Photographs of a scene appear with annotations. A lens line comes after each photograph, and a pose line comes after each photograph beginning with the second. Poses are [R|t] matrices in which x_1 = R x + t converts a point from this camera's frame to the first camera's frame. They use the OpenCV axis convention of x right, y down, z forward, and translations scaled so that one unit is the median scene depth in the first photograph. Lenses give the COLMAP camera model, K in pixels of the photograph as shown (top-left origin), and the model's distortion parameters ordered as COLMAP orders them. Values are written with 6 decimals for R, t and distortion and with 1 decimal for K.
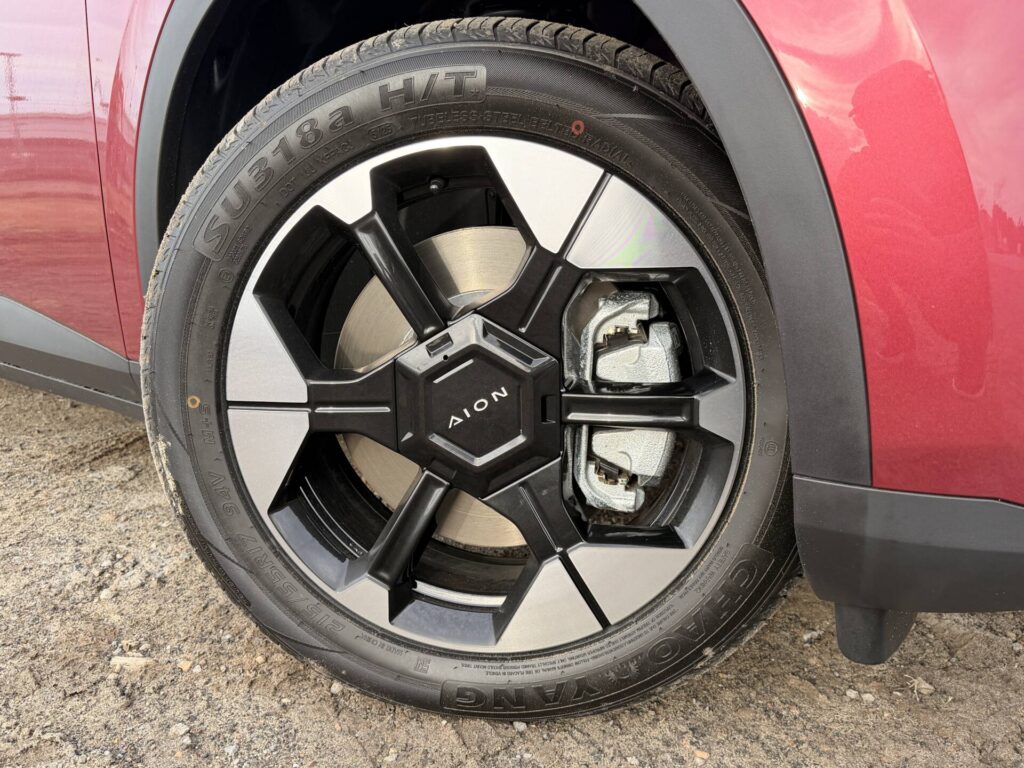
lens RADIAL K [[909.6, 0, 512.0], [0, 909.6, 384.0], [0, 0, 1]] dist [0.135746, -0.219662]
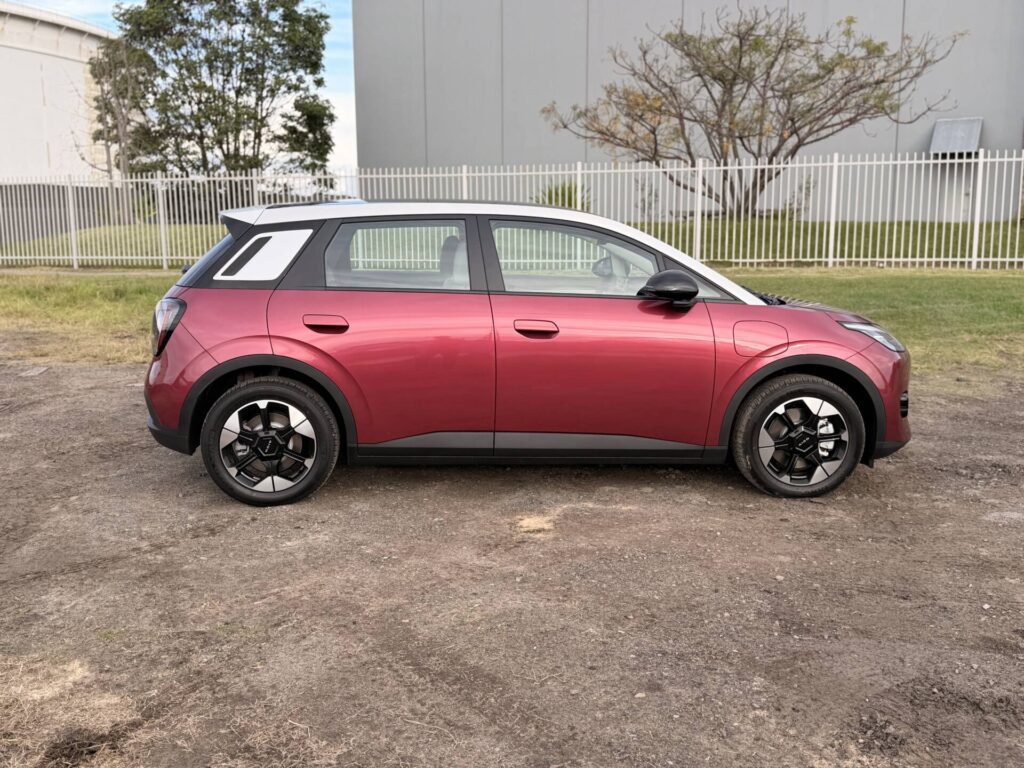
lens RADIAL K [[1007.7, 0, 512.0], [0, 1007.7, 384.0], [0, 0, 1]] dist [0.073664, -0.010849]
pose [[0.971807, -0.142836, 0.187585, -2.881503], [0.145698, 0.989328, -0.001484, -0.574566], [-0.185371, 0.028772, 0.982247, -4.804067]]
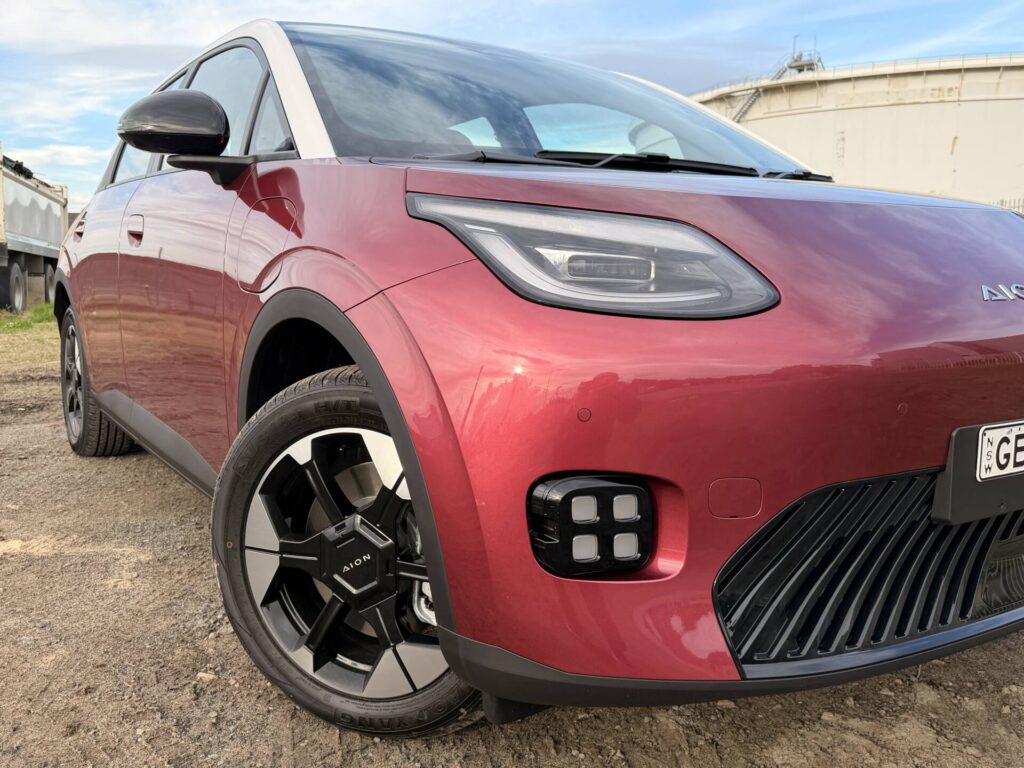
lens RADIAL K [[909.6, 0, 512.0], [0, 909.6, 384.0], [0, 0, 1]] dist [0.135746, -0.219662]
pose [[0.964434, 0.053908, -0.258768, 0.726274], [-0.070913, 0.995862, -0.056831, -0.252685], [0.254634, 0.073160, 0.964266, -0.770830]]
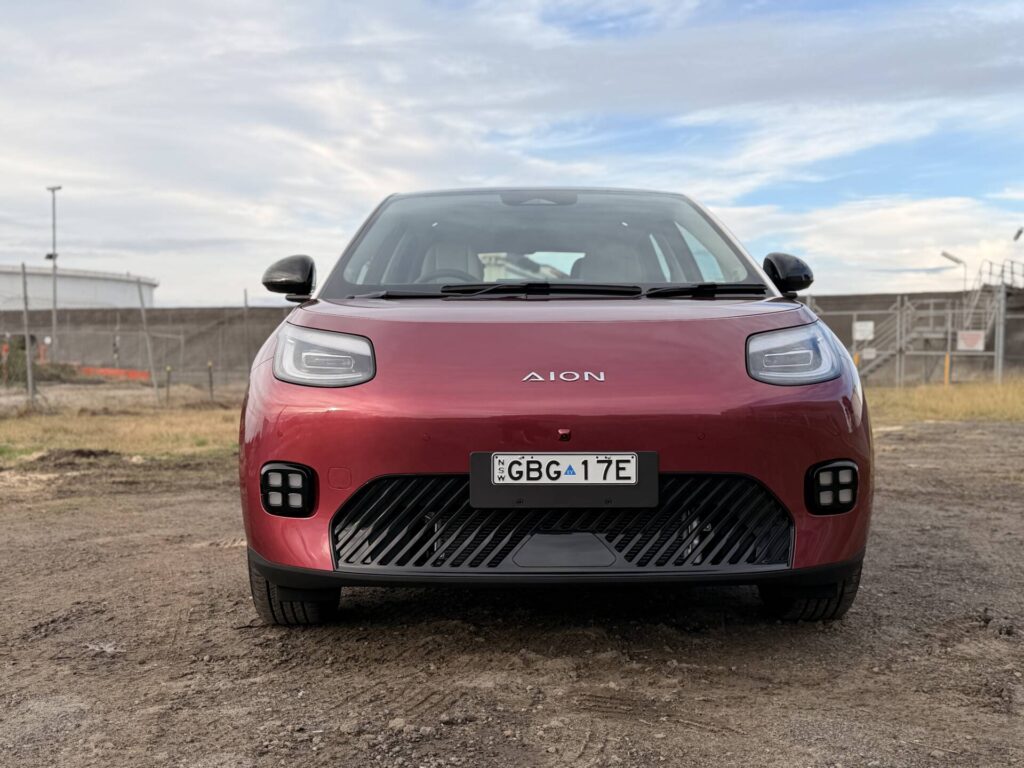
lens RADIAL K [[1200.8, 0, 512.0], [0, 1200.8, 384.0], [0, 0, 1]] dist [0.213176, -0.529253]
pose [[0.662288, 0.032508, -0.748543, 3.811468], [-0.152786, 0.983925, -0.092450, -0.205780], [0.733506, 0.175596, 0.656609, -1.382173]]
